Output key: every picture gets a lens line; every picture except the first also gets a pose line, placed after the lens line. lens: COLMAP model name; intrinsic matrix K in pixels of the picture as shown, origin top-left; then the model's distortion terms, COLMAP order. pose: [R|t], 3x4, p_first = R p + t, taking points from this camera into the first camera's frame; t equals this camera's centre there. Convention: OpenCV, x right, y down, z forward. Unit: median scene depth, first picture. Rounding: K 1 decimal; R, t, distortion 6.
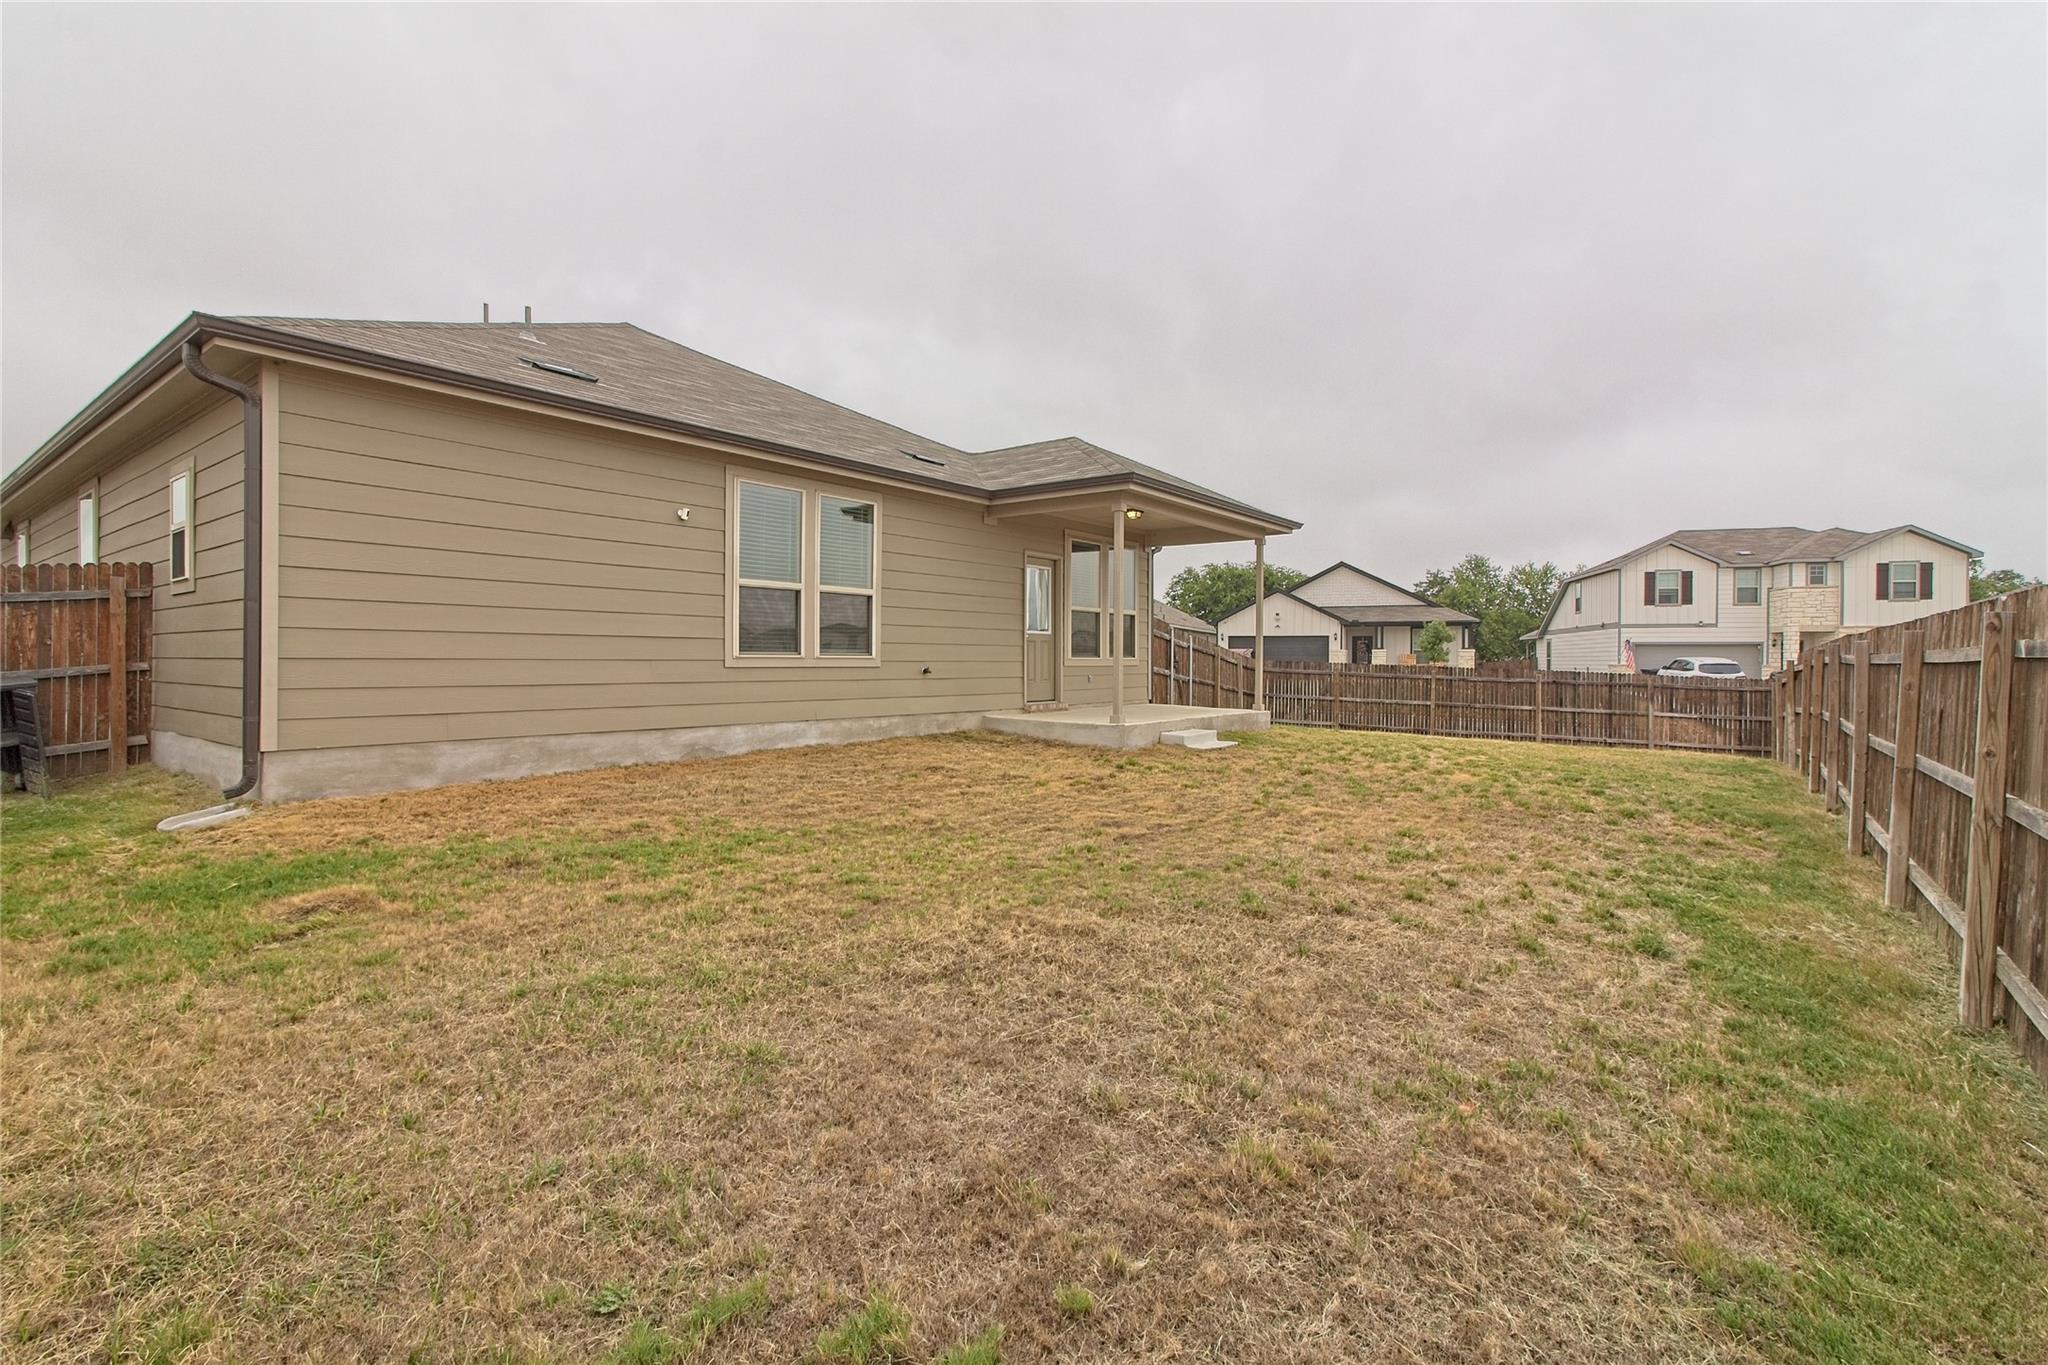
lens RADIAL K [[940.9, 0, 1016.1], [0, 940.9, 668.6], [0, 0, 1]] dist [-0.003428, 0.001294]
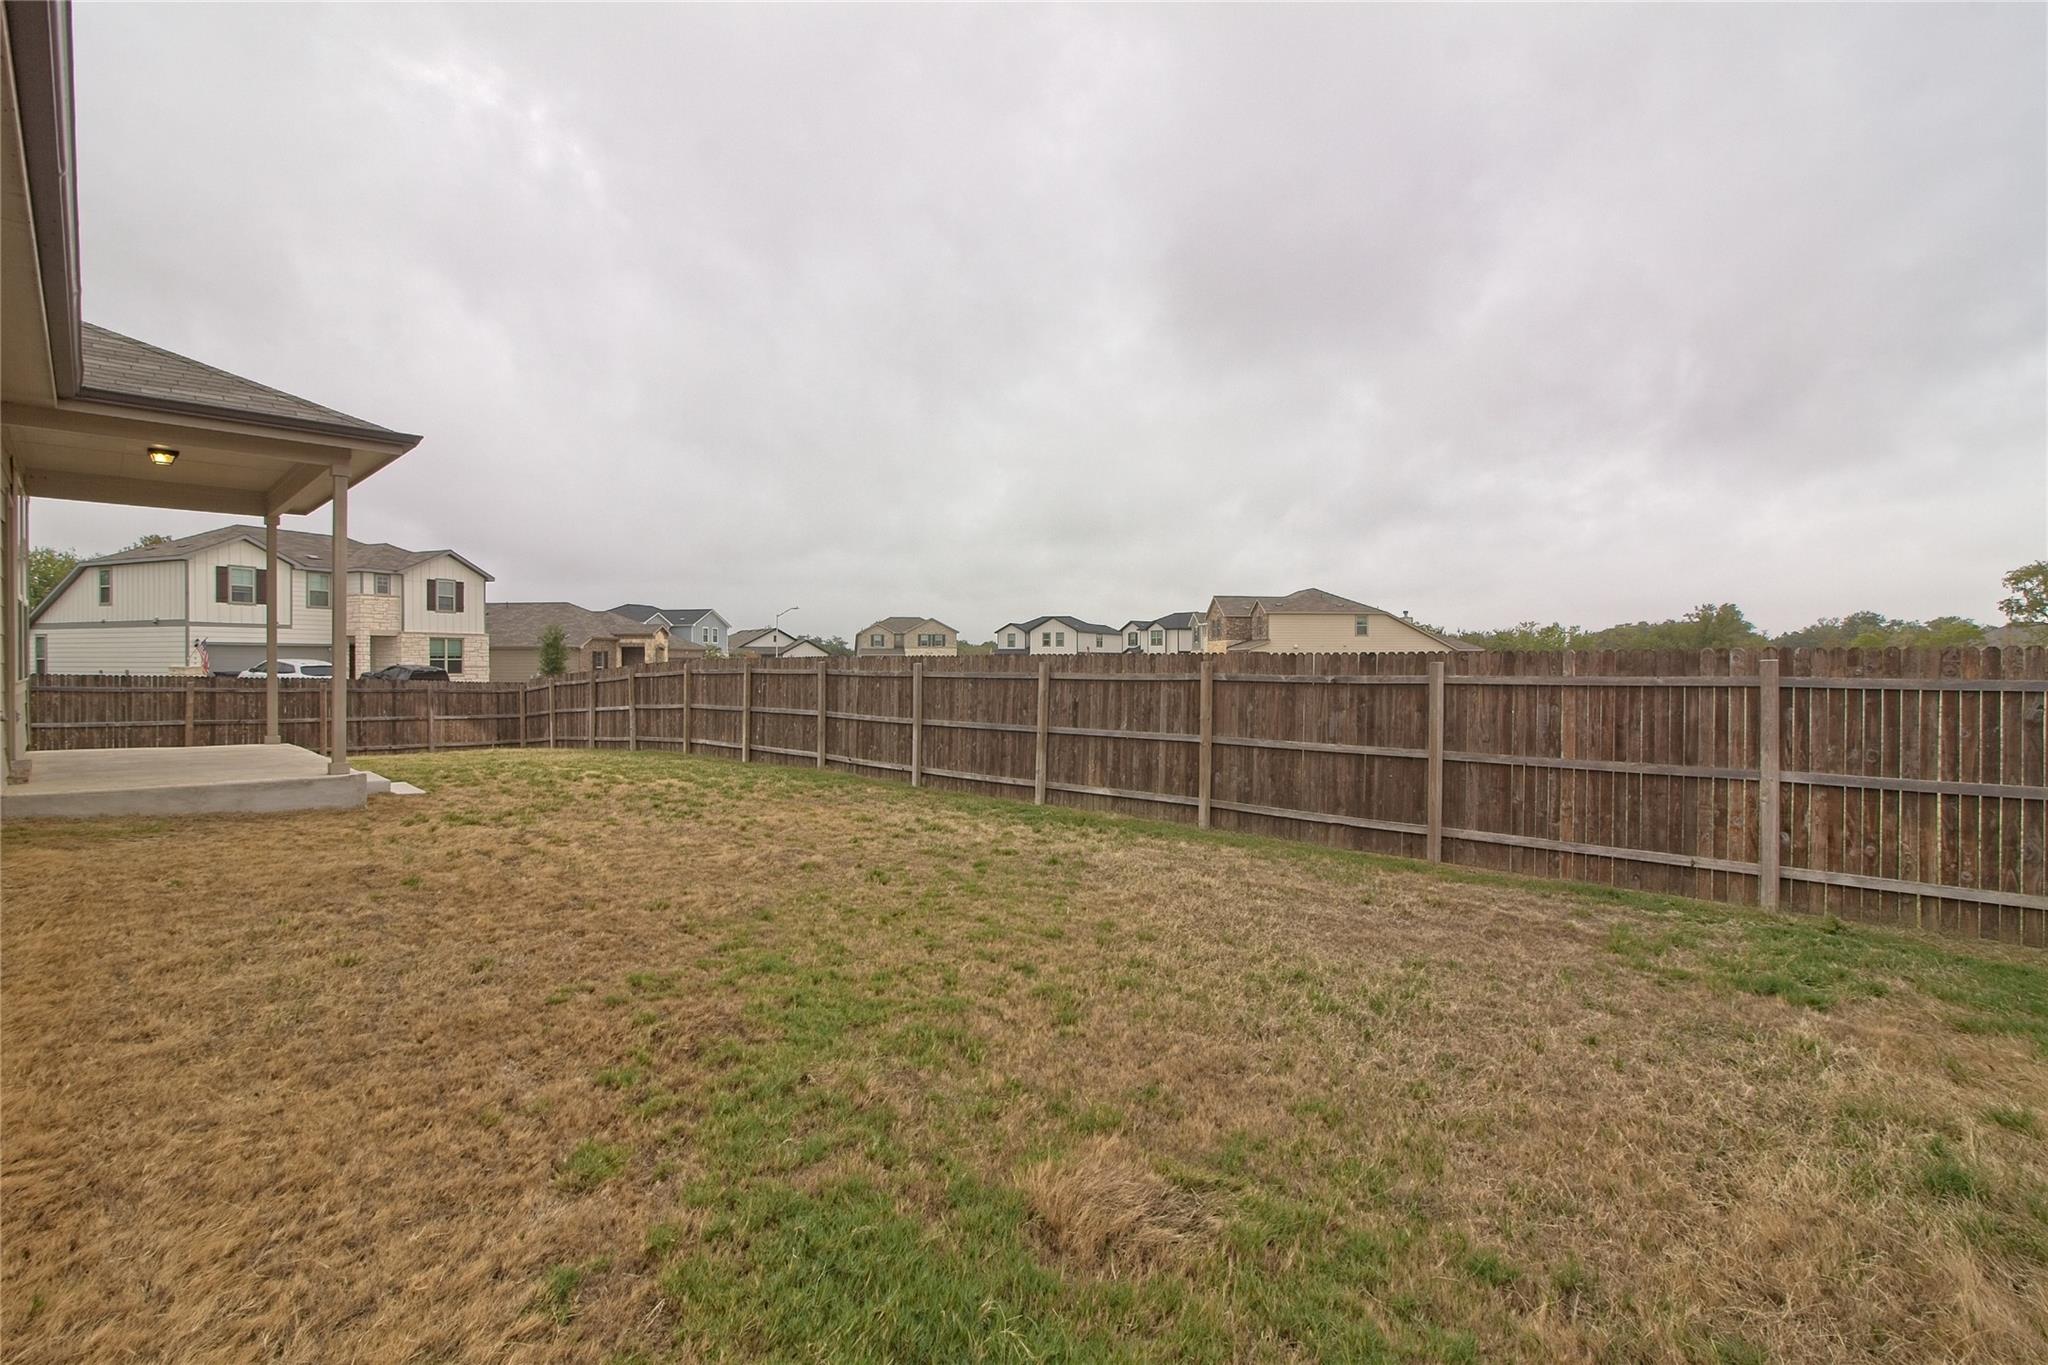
lens RADIAL K [[939.2, 0, 1021.4], [0, 939.2, 664.8], [0, 0, 1]] dist [-0.008786, 0.002806]
pose [[0.129362, -0.005601, 0.991582, -0.538936], [0.005157, 0.999974, 0.004976, -0.024967], [-0.991584, 0.004470, 0.129388, 0.388227]]
